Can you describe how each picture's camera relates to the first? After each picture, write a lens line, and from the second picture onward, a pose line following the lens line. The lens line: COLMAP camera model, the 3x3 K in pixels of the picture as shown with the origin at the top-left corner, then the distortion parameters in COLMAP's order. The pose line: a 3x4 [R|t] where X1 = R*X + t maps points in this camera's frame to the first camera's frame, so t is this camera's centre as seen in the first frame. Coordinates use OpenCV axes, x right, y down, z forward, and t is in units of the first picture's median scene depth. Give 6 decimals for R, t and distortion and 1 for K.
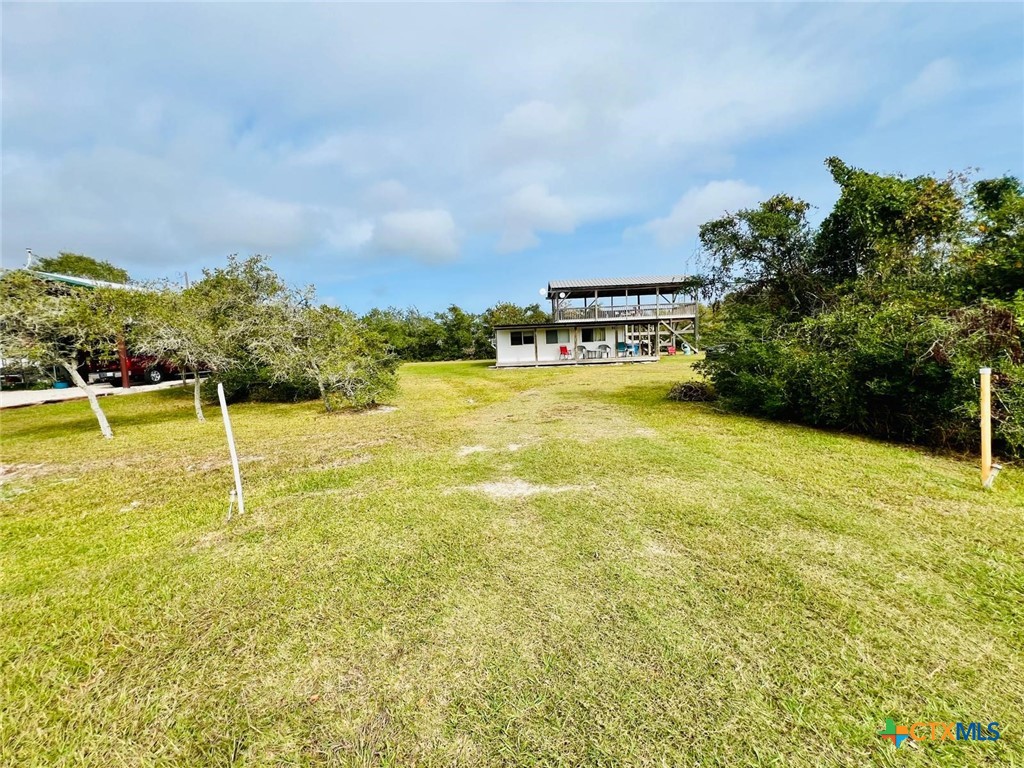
lens RADIAL K [[409.0, 0, 512.0], [0, 409.0, 384.0], [0, 0, 1]] dist [0.001590, 0.000206]
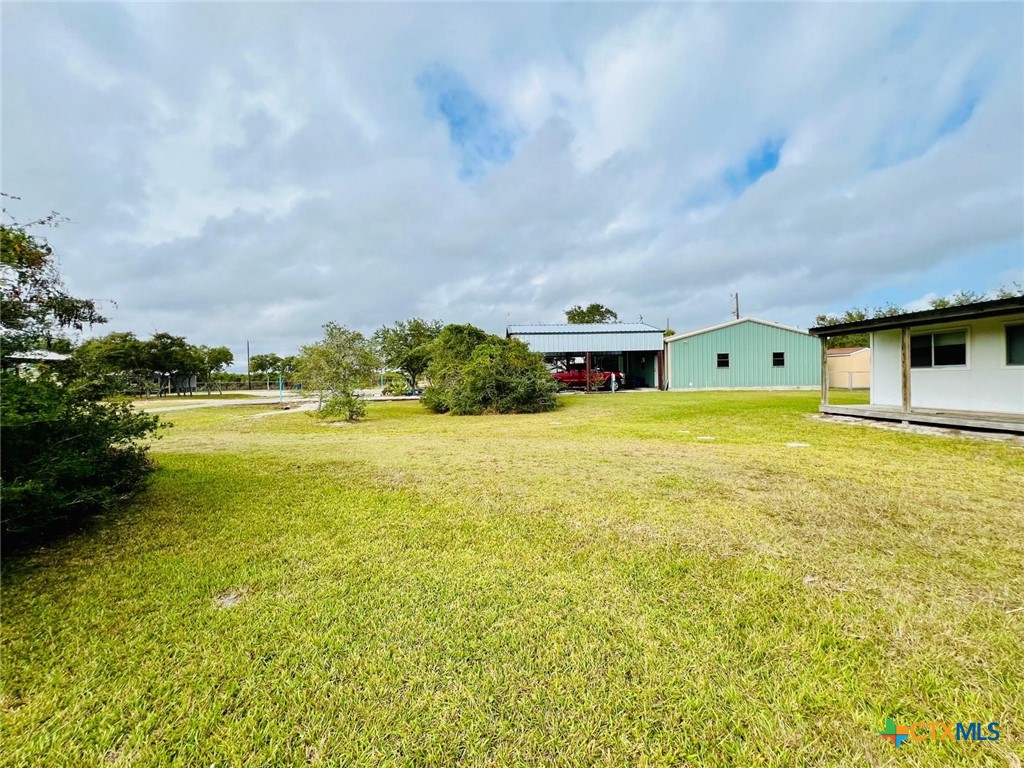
lens RADIAL K [[409.0, 0, 512.0], [0, 409.0, 384.0], [0, 0, 1]] dist [0.001590, 0.000206]
pose [[0.059913, 0.058070, -0.996513, 0.404638], [-0.064804, 0.996427, 0.054168, -0.073755], [0.996098, 0.061333, 0.063462, 0.554495]]
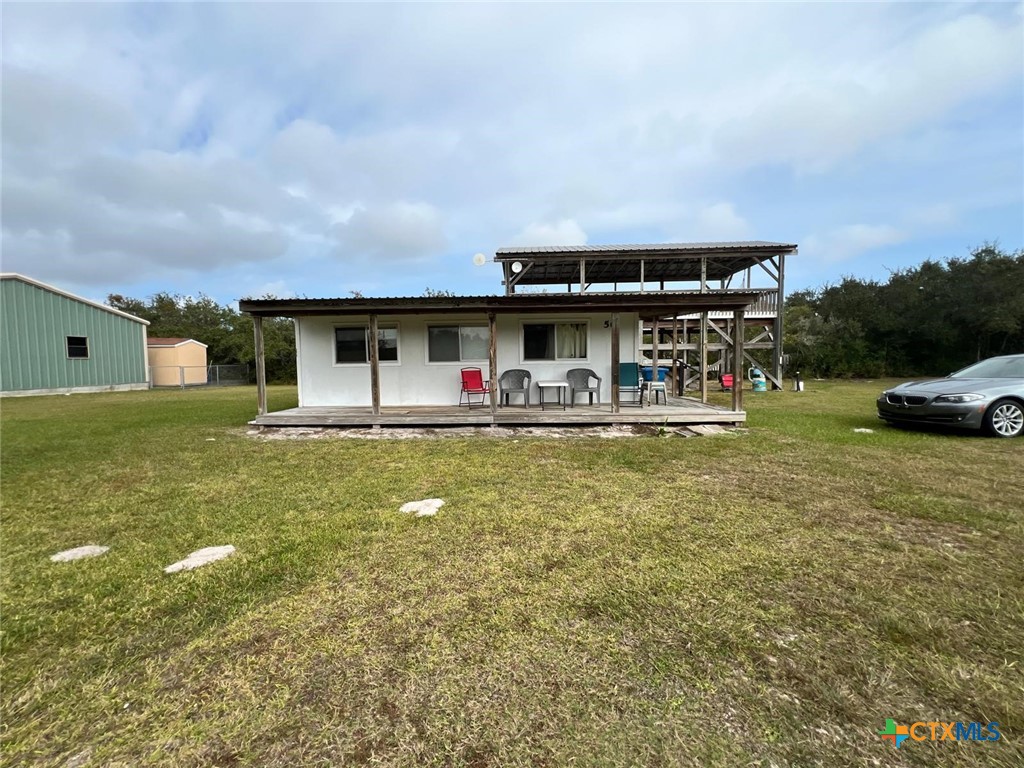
lens RADIAL K [[408.4, 0, 502.3], [0, 408.4, 383.1], [0, 0, 1]] dist [-0.003365, -0.000166]
pose [[0.998544, 0.037043, -0.039225, 0.167621], [-0.038228, 0.998821, -0.029904, -0.069794], [0.038071, 0.031360, 0.998783, 0.625407]]
